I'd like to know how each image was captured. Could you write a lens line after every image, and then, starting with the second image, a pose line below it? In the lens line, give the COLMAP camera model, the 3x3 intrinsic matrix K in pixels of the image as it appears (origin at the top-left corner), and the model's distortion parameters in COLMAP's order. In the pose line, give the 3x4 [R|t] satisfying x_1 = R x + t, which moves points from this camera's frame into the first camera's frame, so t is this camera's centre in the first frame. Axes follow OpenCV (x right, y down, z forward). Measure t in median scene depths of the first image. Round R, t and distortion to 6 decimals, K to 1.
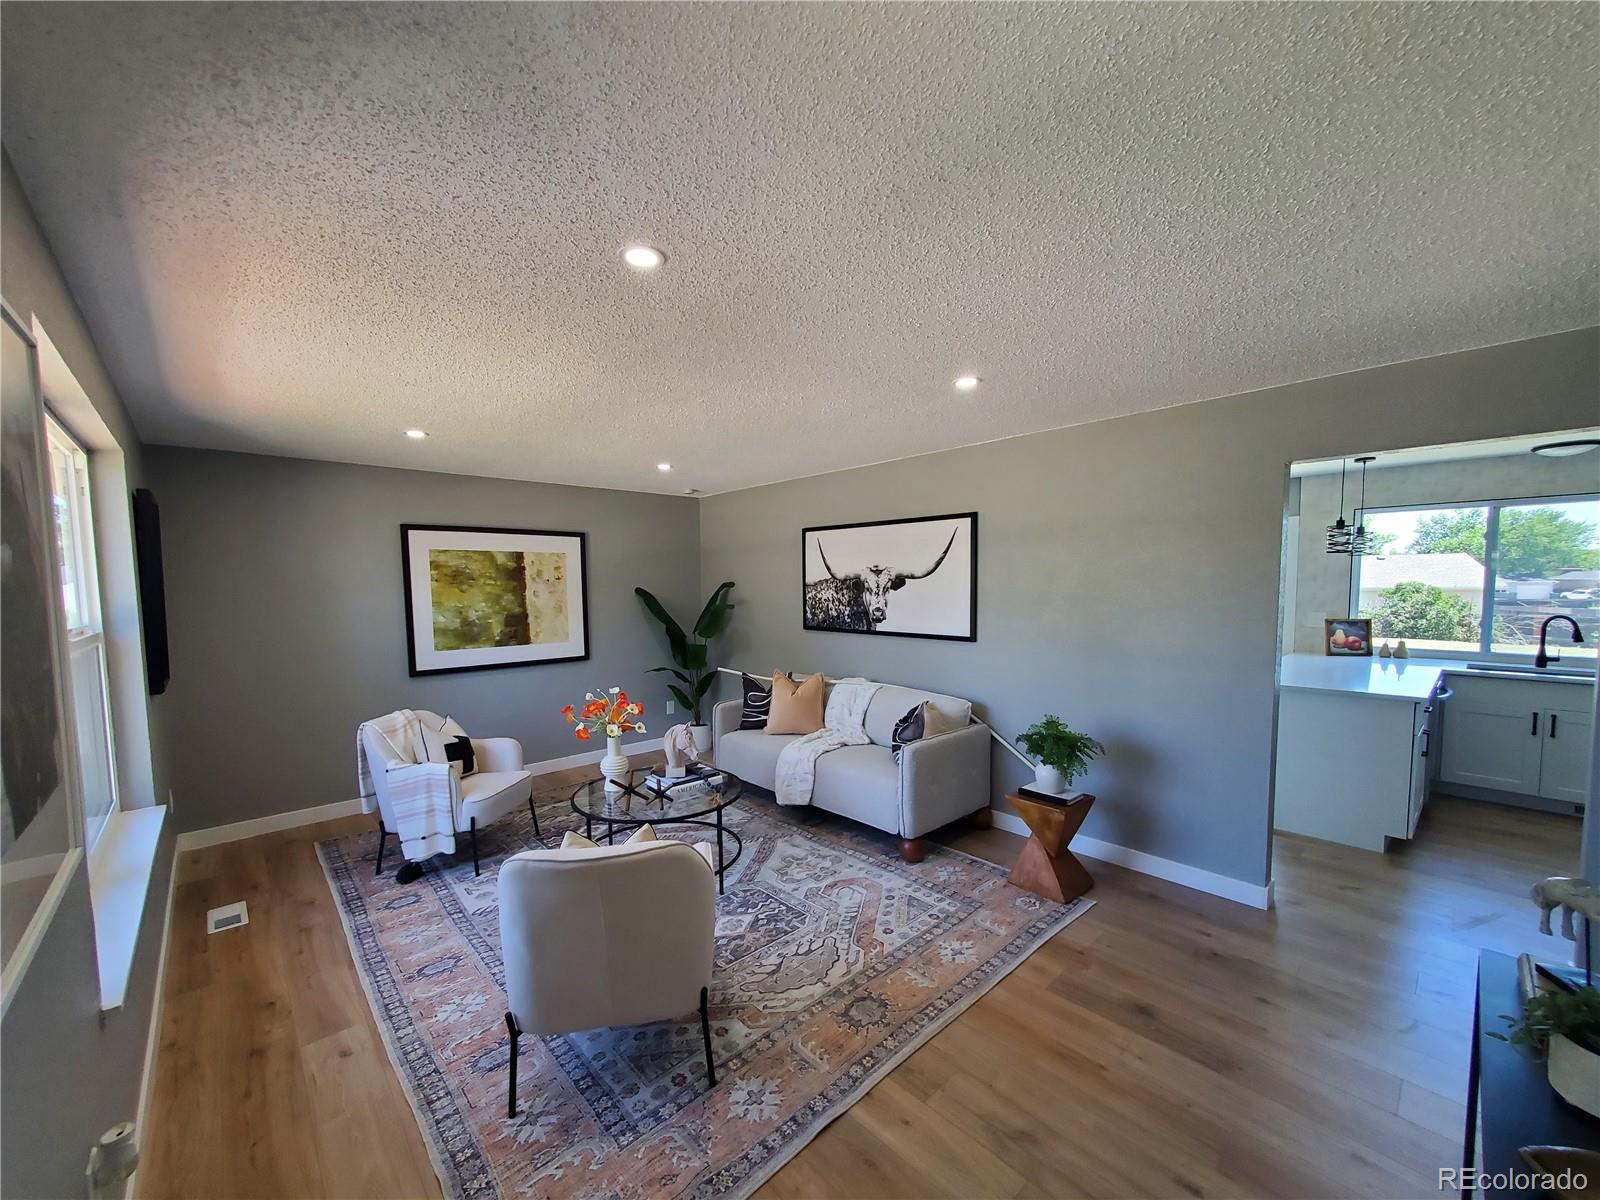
lens RADIAL K [[632.1, 0, 801.4], [0, 632.1, 631.5], [0, 0, 1]] dist [0.004494, 0.000114]
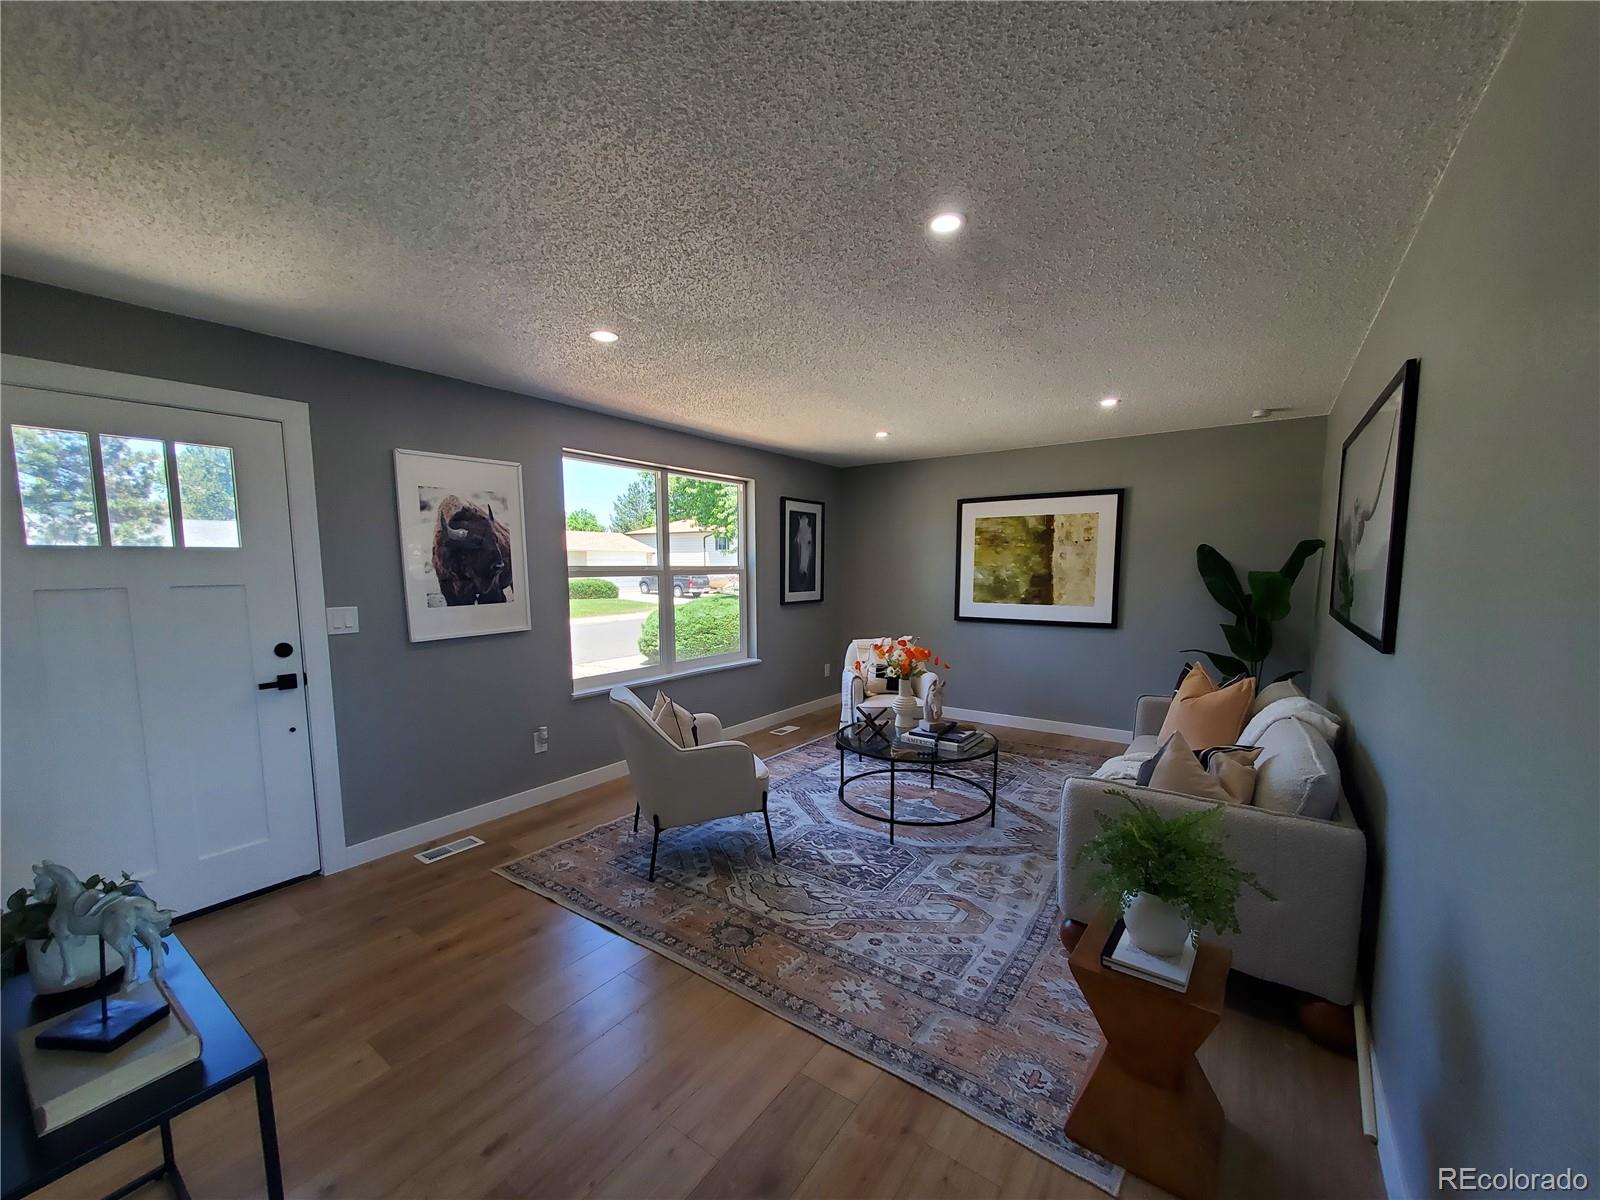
lens RADIAL K [[632.1, 0, 801.4], [0, 632.1, 631.5], [0, 0, 1]] dist [0.004494, 0.000114]
pose [[0.200987, 0.116431, -0.972650, 0.560548], [-0.072097, 0.991977, 0.103846, -0.016094], [0.976937, 0.049254, 0.207769, 0.436341]]
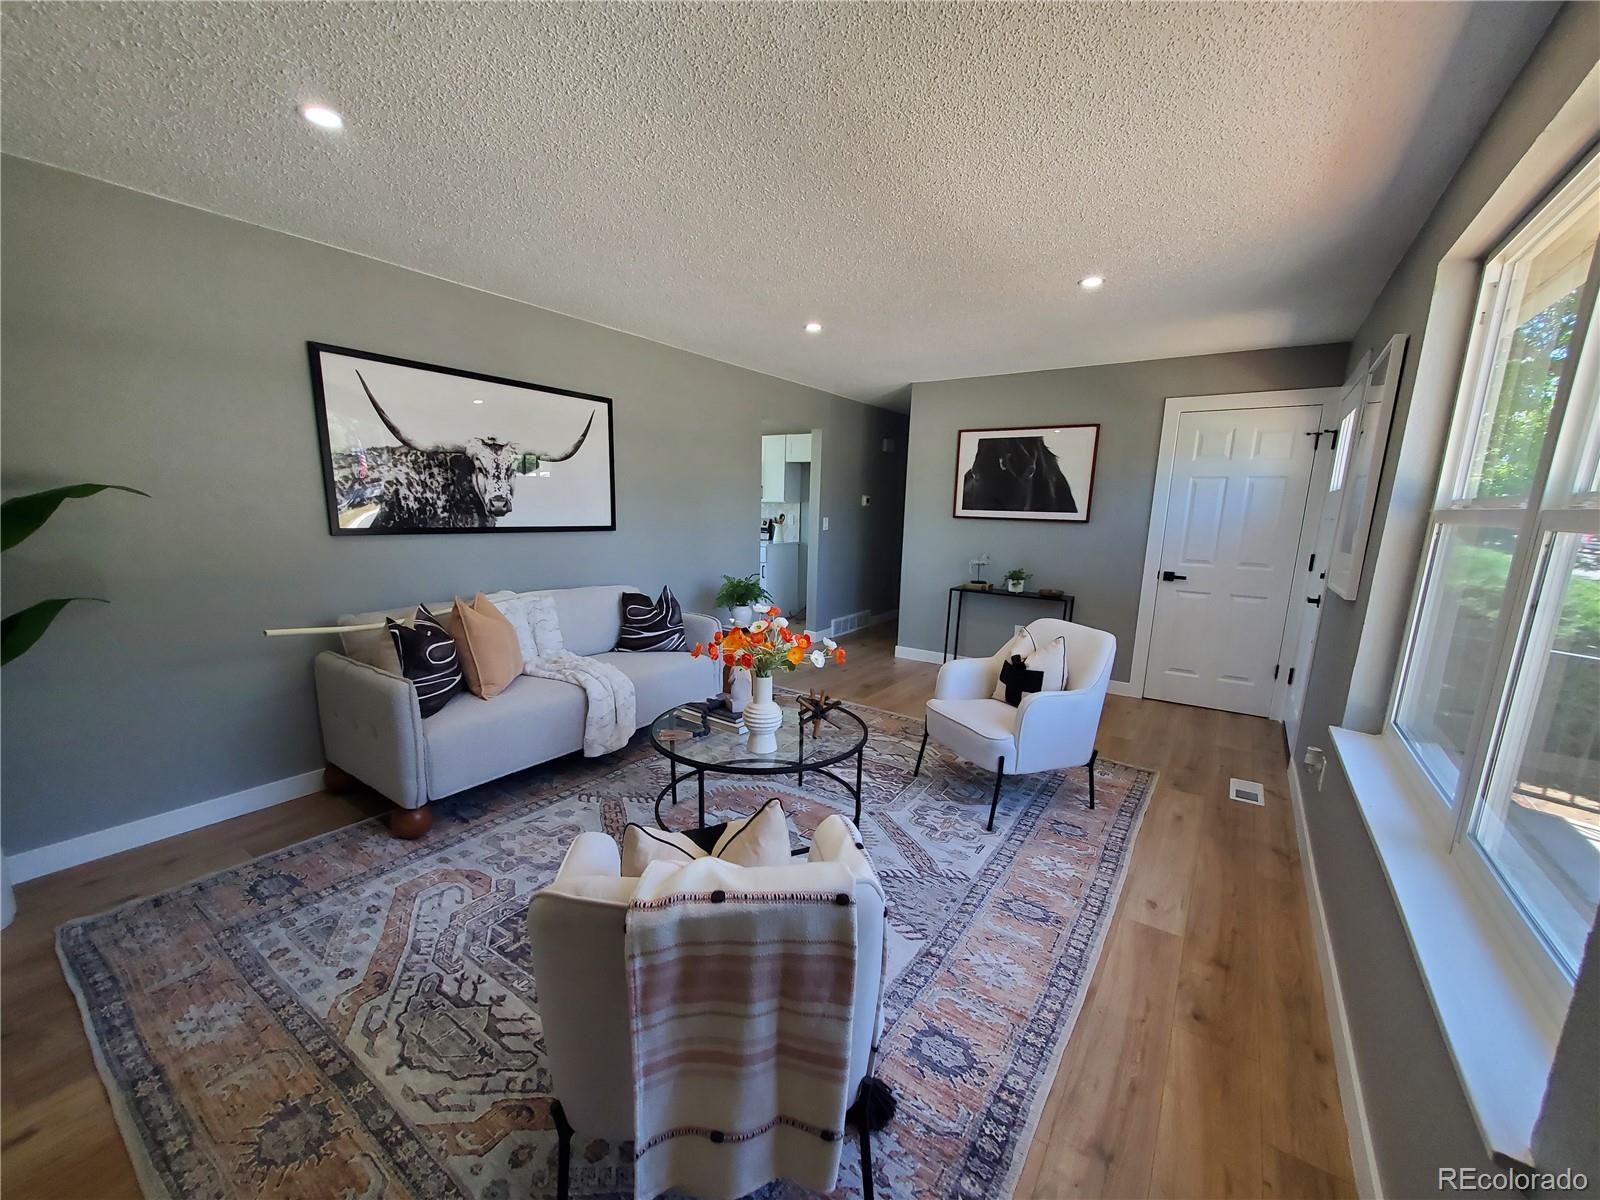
lens RADIAL K [[632.1, 0, 801.4], [0, 632.1, 631.5], [0, 0, 1]] dist [0.004494, 0.000114]
pose [[-0.217541, -0.187947, 0.957785, -0.714522], [0.053097, 0.977554, 0.203886, -0.014280], [-0.974606, 0.095210, -0.202679, 0.819227]]
